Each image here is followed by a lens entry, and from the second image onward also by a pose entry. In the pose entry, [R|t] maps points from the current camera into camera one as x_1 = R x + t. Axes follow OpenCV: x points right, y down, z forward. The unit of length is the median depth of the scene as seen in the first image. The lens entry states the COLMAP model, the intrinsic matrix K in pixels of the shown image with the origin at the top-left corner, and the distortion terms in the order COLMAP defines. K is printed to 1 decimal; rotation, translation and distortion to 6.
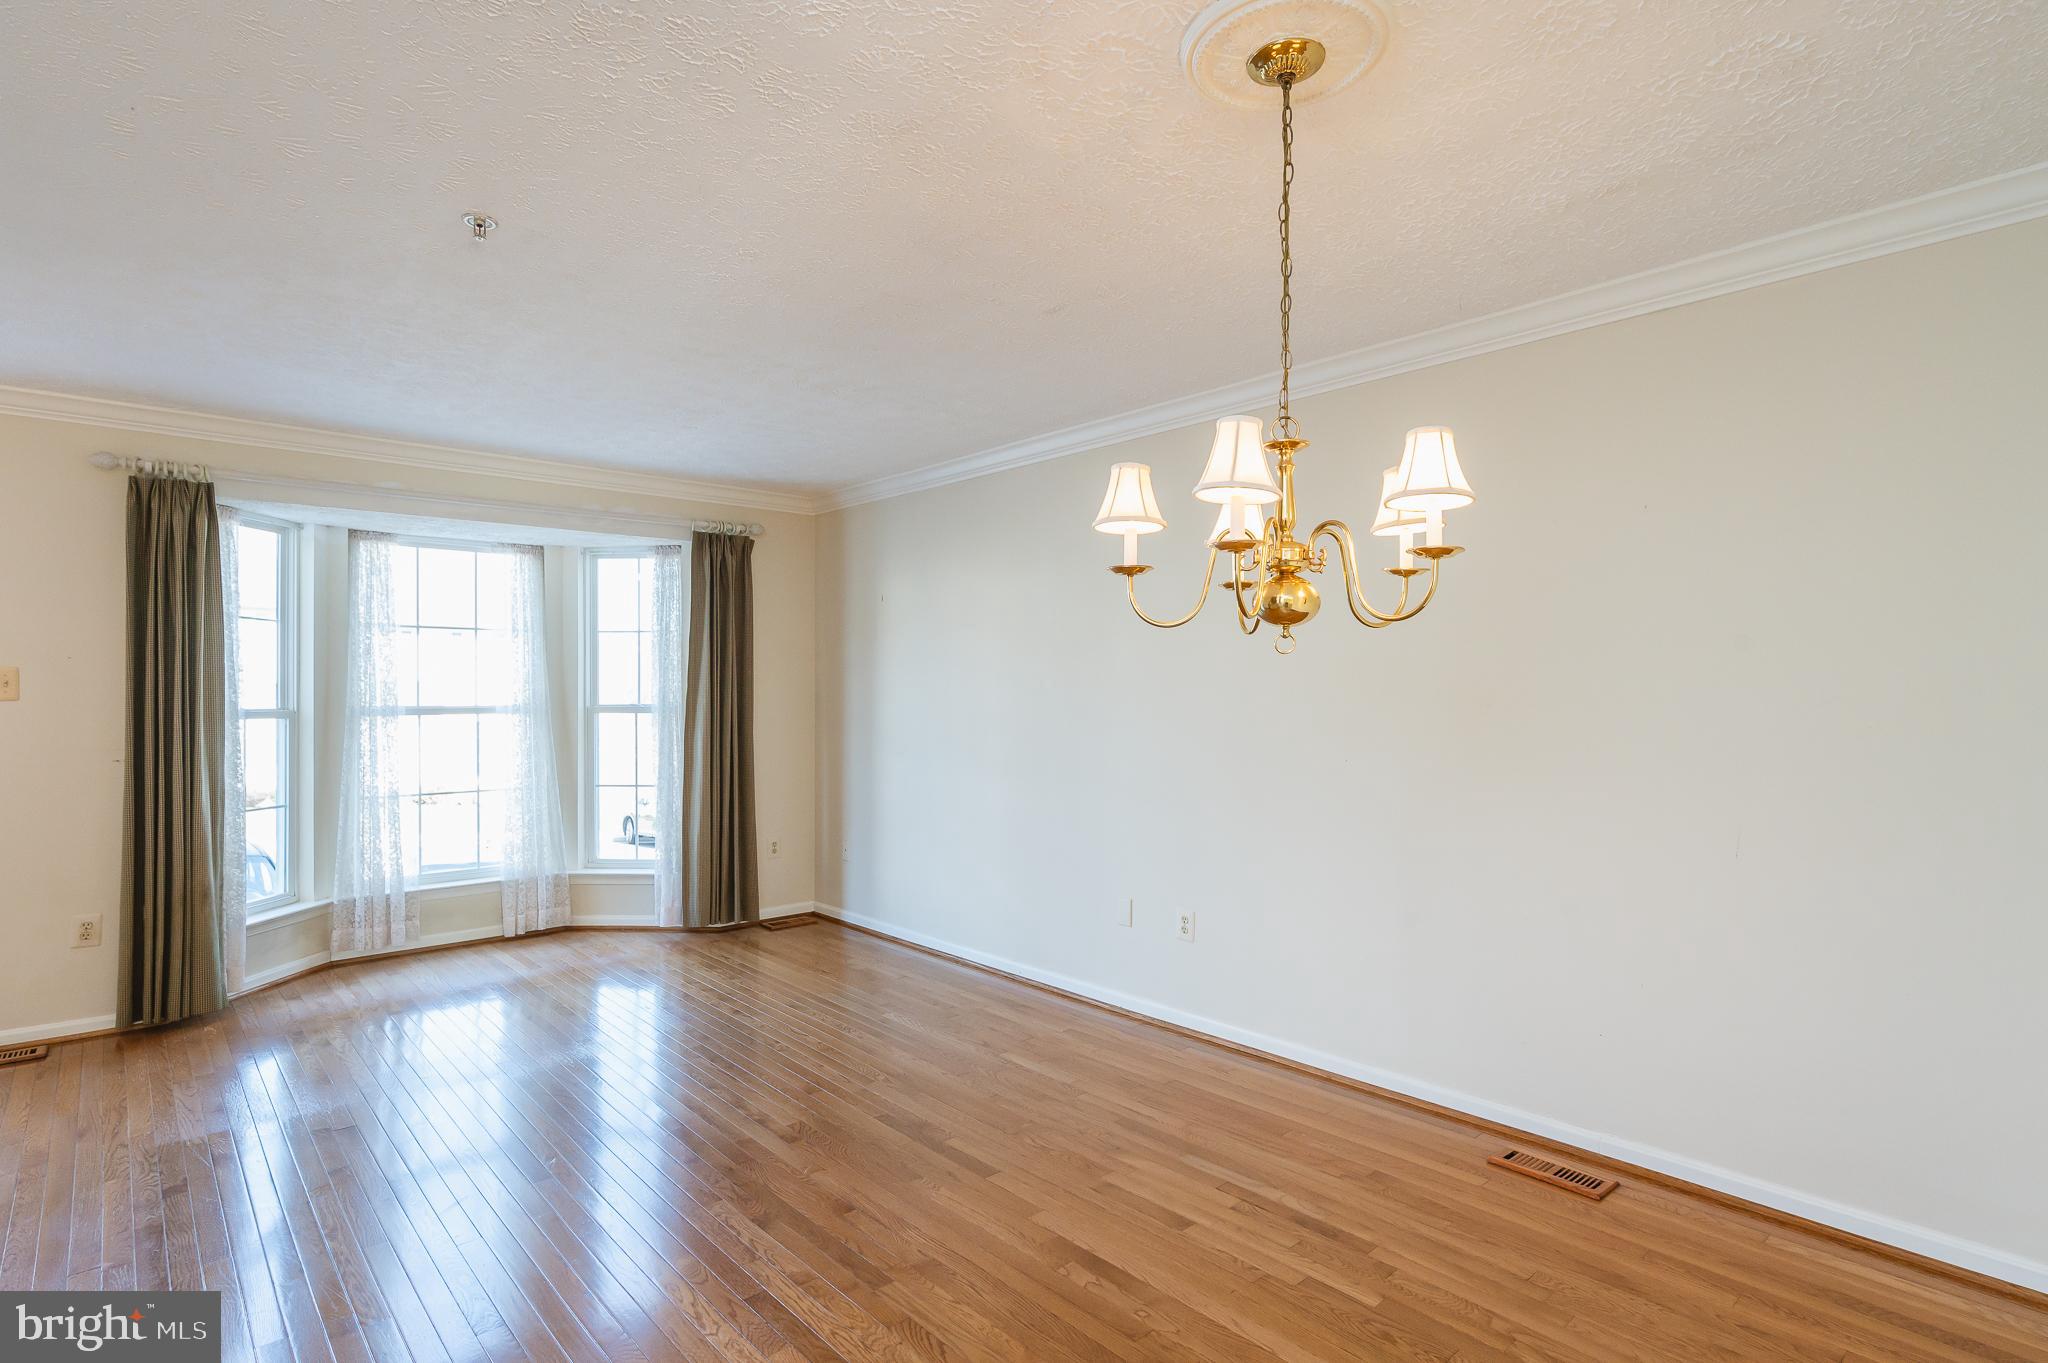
lens RADIAL K [[996.2, 0, 1032.2], [0, 996.2, 668.0], [0, 0, 1]] dist [0.003144, -0.002269]
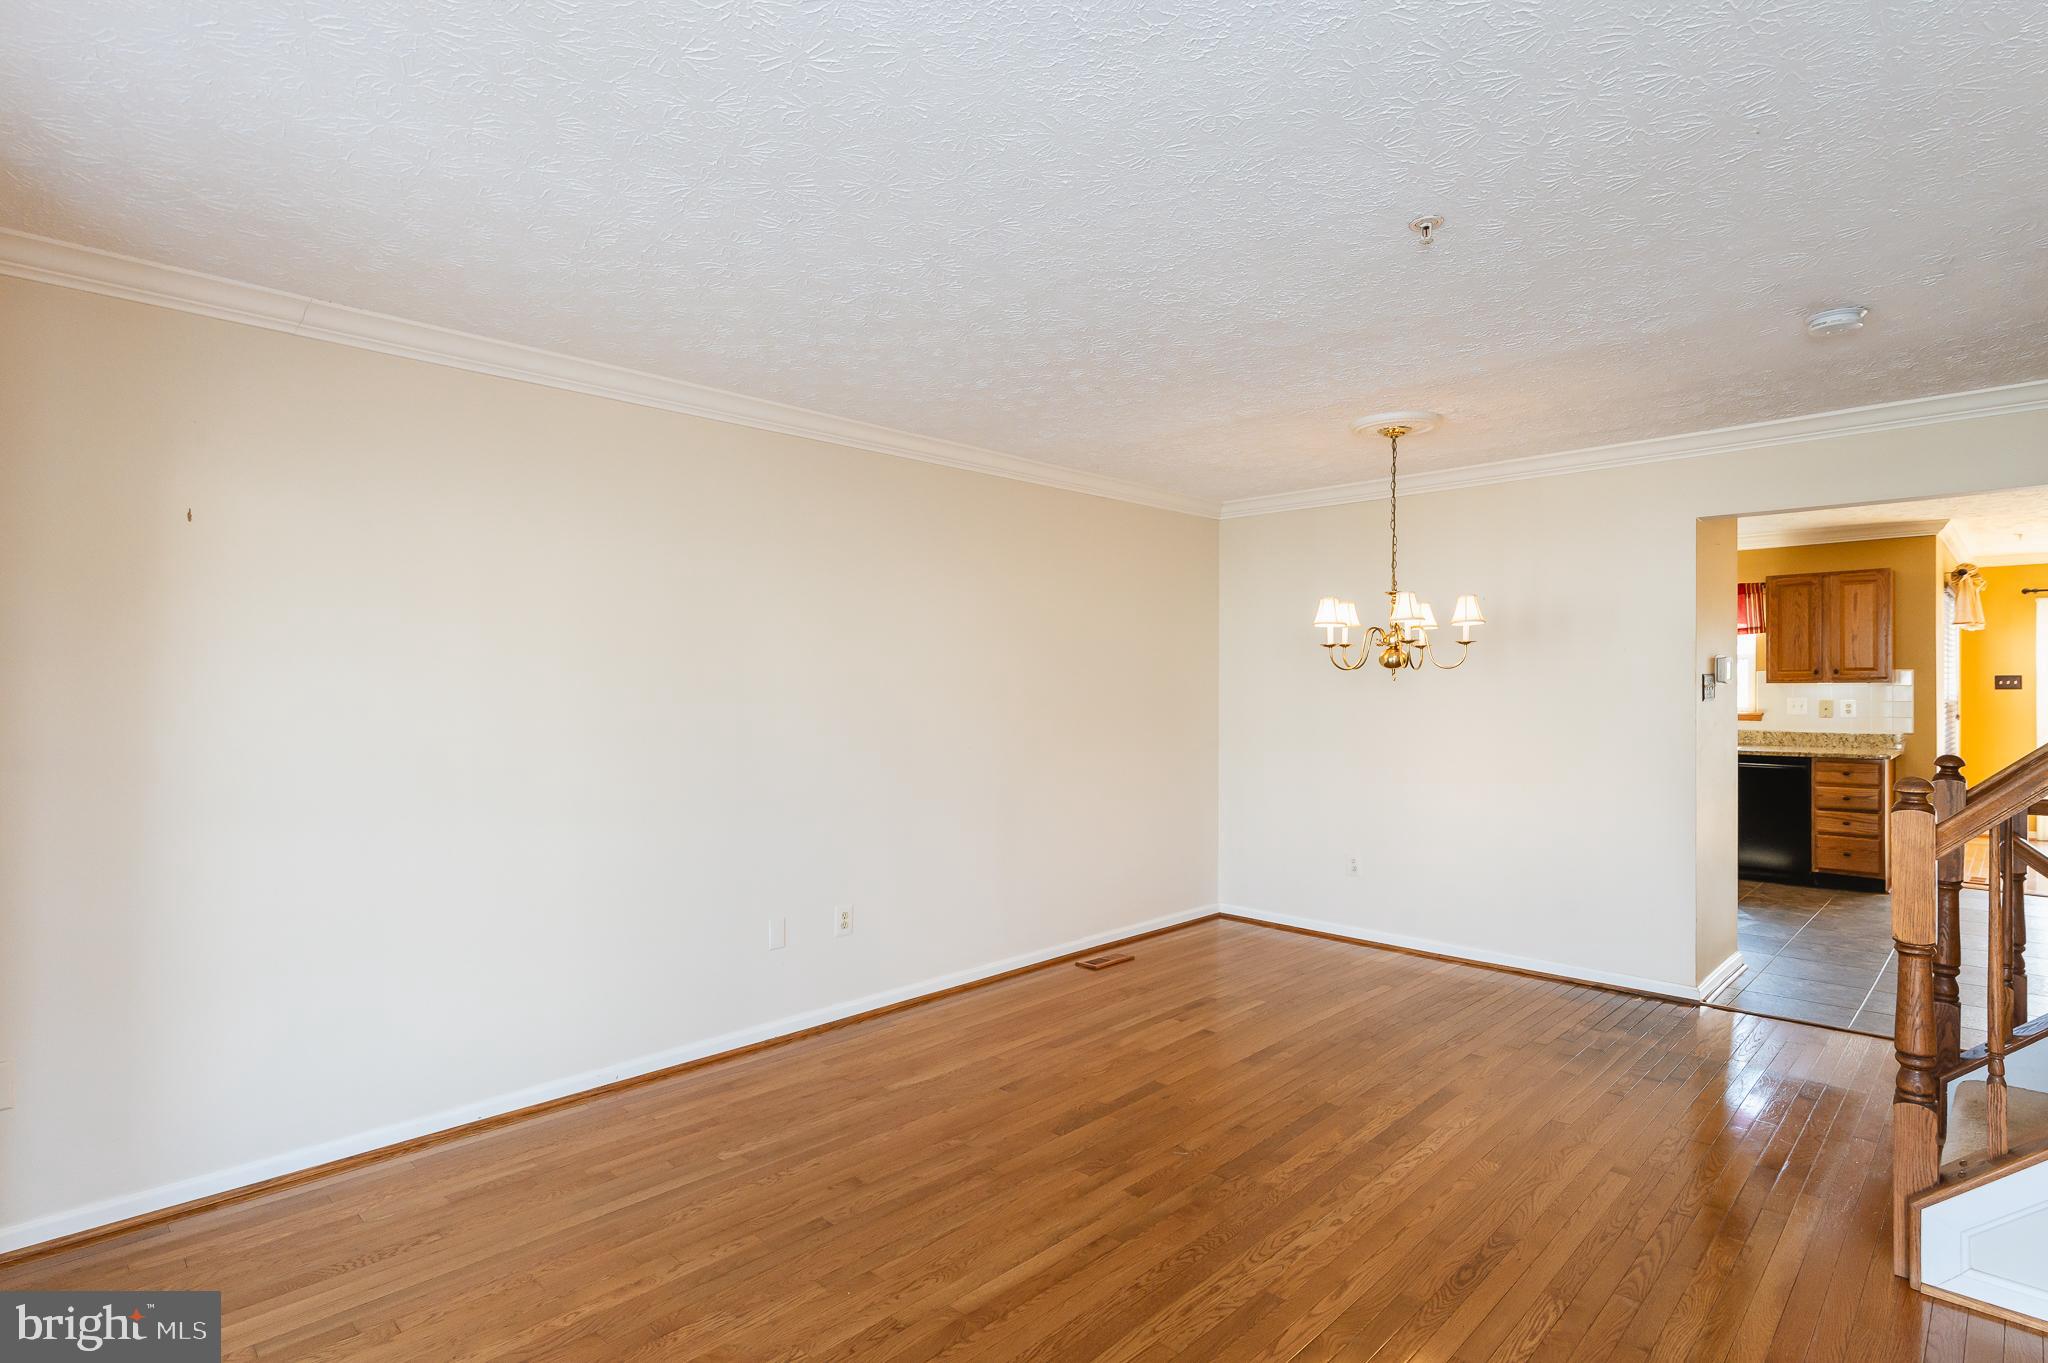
lens RADIAL K [[996.2, 0, 1022.5], [0, 996.2, 691.9], [0, 0, 1]] dist [0.003144, -0.002269]
pose [[-0.039419, 0.002804, 0.999219, -1.139727], [-0.021732, 0.999757, -0.003663, 0.024628], [-0.998986, -0.021860, -0.039349, 1.098458]]
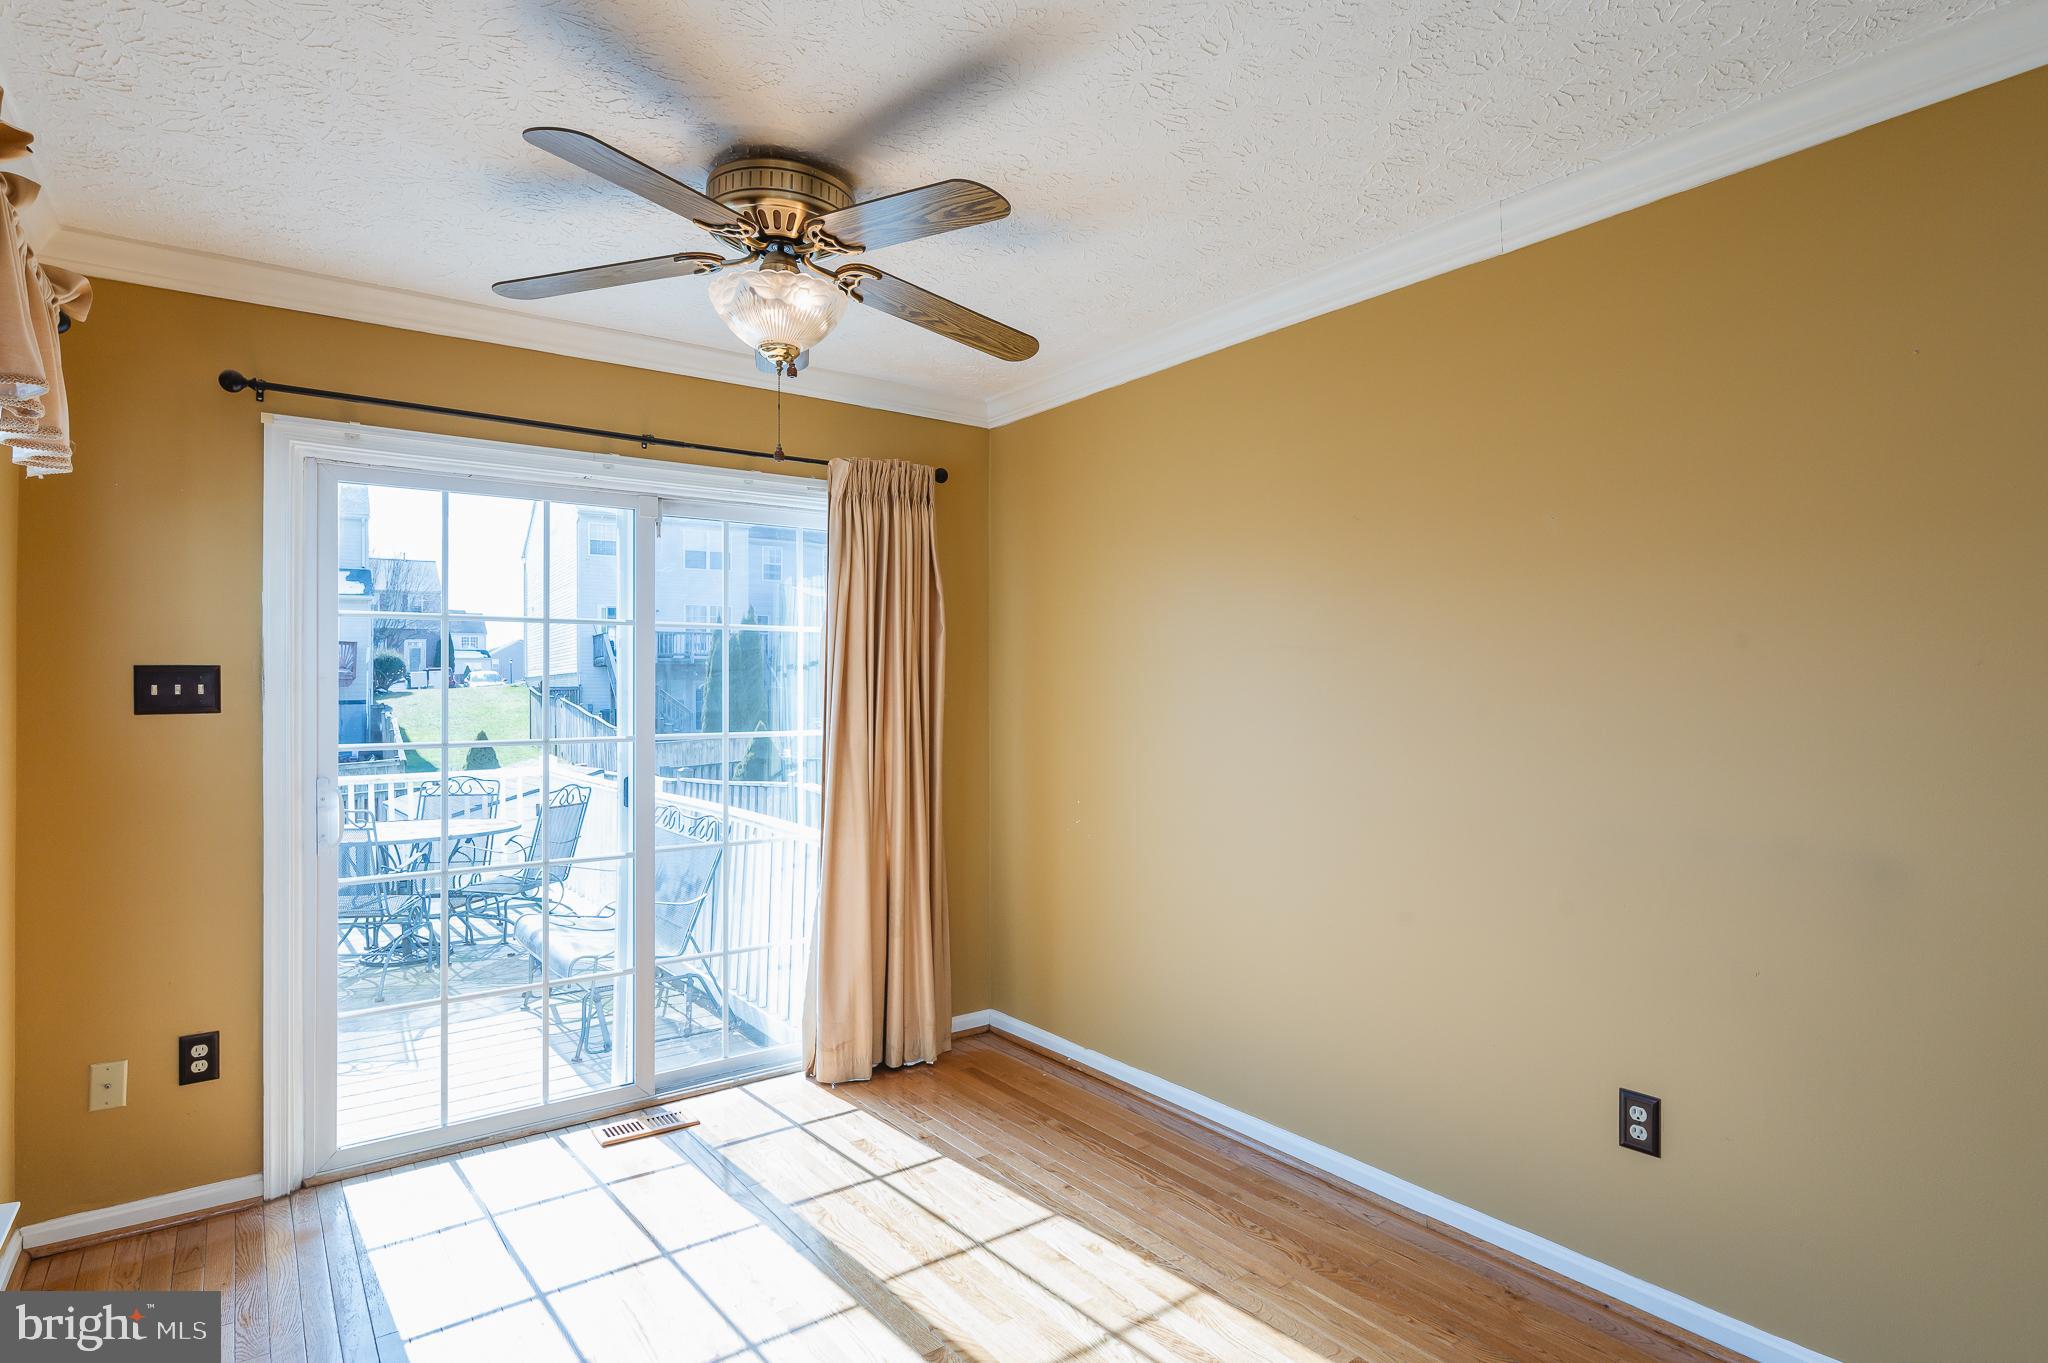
lens RADIAL K [[996.2, 0, 1014.8], [0, 996.2, 684.2], [0, 0, 1]] dist [0.003144, -0.002269]
pose [[-0.996114, 0.013539, 0.087027, 0.906017], [0.010598, 0.999360, -0.034162, -0.045366], [-0.087434, -0.033107, -0.995620, -1.145217]]
